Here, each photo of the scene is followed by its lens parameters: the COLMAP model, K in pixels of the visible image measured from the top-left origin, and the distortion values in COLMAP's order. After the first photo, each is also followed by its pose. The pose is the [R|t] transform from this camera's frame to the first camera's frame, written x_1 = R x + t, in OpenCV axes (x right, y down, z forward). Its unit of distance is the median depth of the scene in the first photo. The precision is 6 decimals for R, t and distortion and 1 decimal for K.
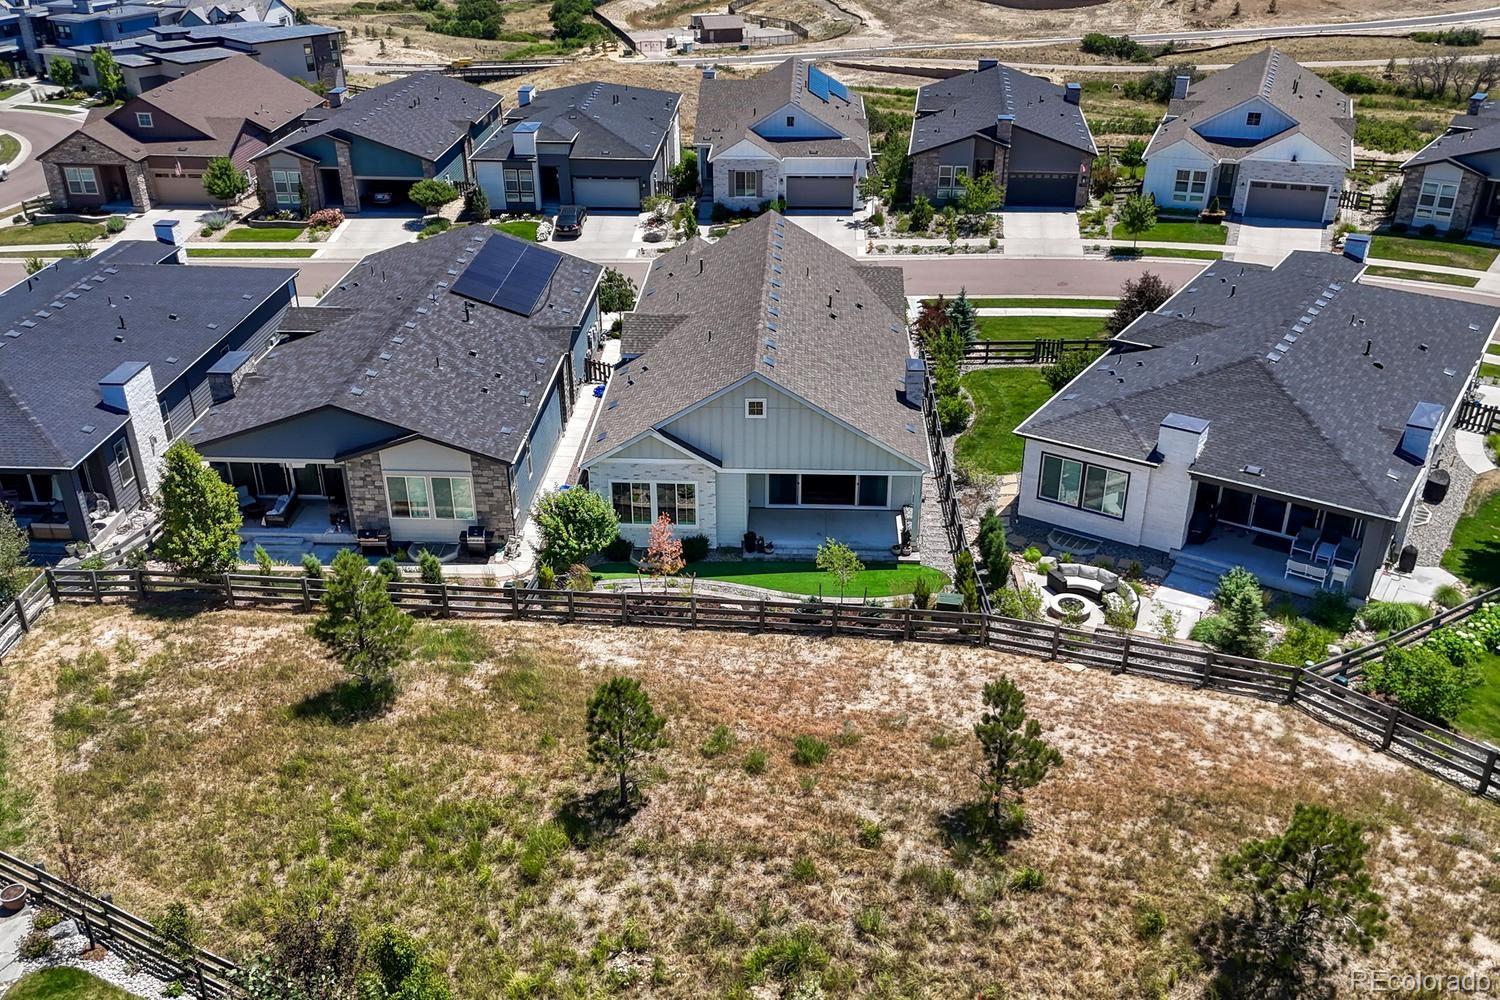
lens RADIAL K [[1062.1, 0, 744.8], [0, 1062.1, 497.0], [0, 0, 1]] dist [0.062118, -0.044051]
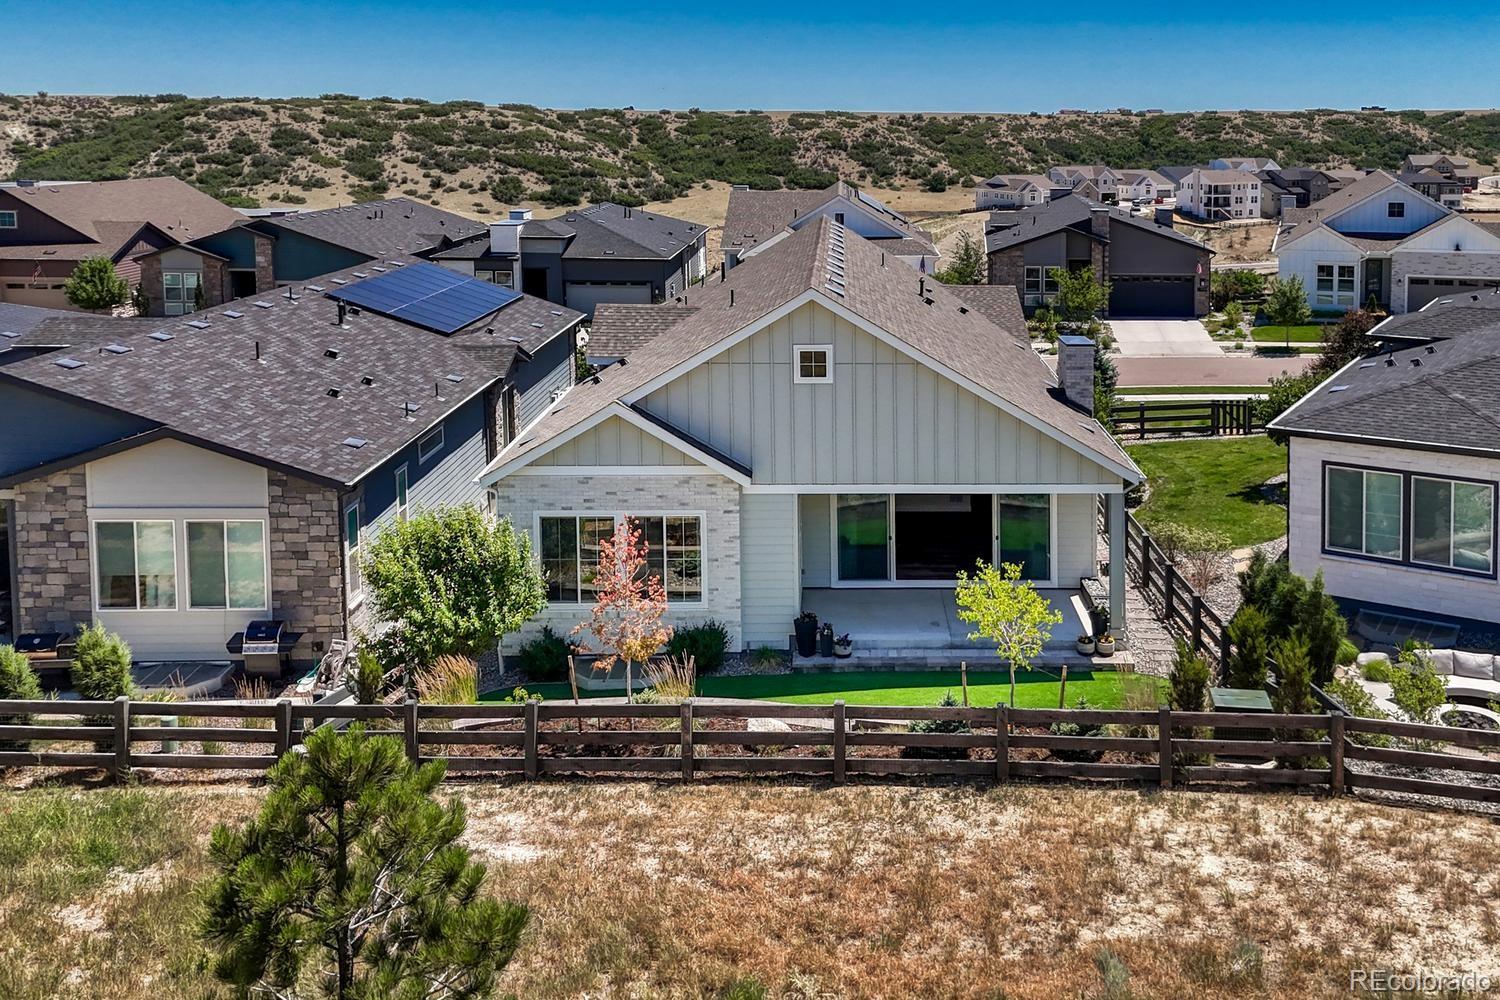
lens RADIAL K [[1062.1, 0, 840.4], [0, 1062.1, 404.9], [0, 0, 1]] dist [0.062118, -0.044051]
pose [[0.998303, -0.009571, 0.057439, -0.007648], [0.030406, 0.926926, -0.374011, 0.140286], [-0.049662, 0.375123, 0.925644, 0.499485]]
